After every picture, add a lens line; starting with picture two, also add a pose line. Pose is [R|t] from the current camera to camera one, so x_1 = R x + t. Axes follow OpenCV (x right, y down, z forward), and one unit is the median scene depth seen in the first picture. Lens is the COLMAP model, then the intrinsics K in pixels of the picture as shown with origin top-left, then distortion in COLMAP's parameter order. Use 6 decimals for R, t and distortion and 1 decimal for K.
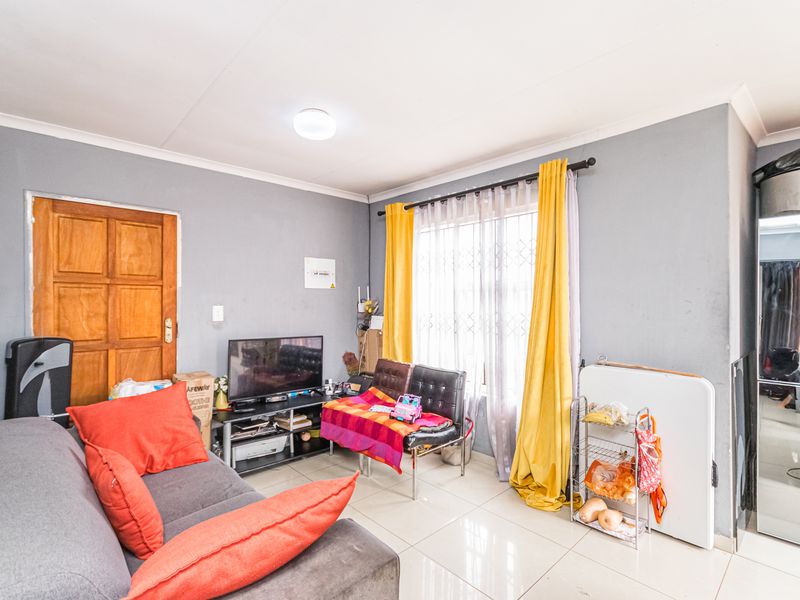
lens RADIAL K [[398.6, 0, 400.0], [0, 398.6, 300.0], [0, 0, 1]] dist [-0.005046, -0.000837]
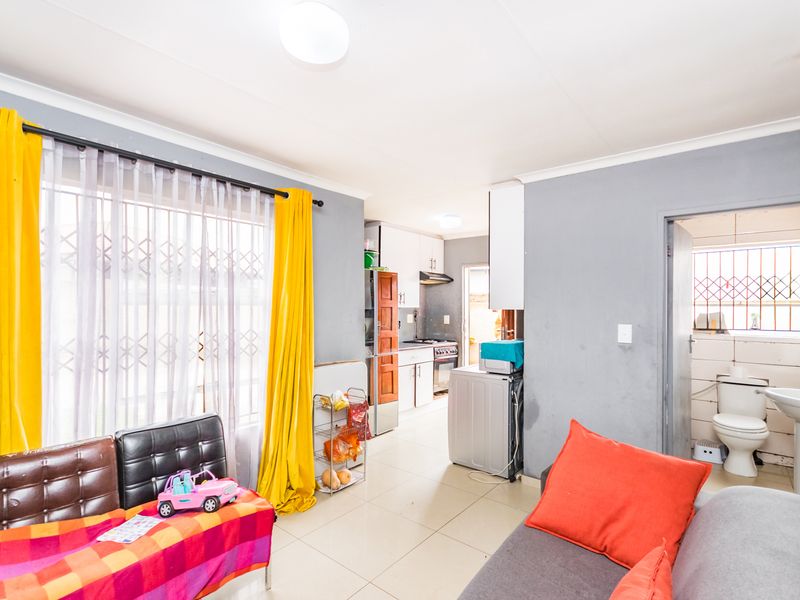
lens RADIAL K [[398.6, 0, 400.0], [0, 398.6, 300.0], [0, 0, 1]] dist [-0.005046, -0.000837]
pose [[-0.134972, 0.011476, 0.990783, -0.645379], [0.000495, 0.999934, -0.011515, -0.023828], [-0.990849, -0.001064, -0.134969, 0.757685]]
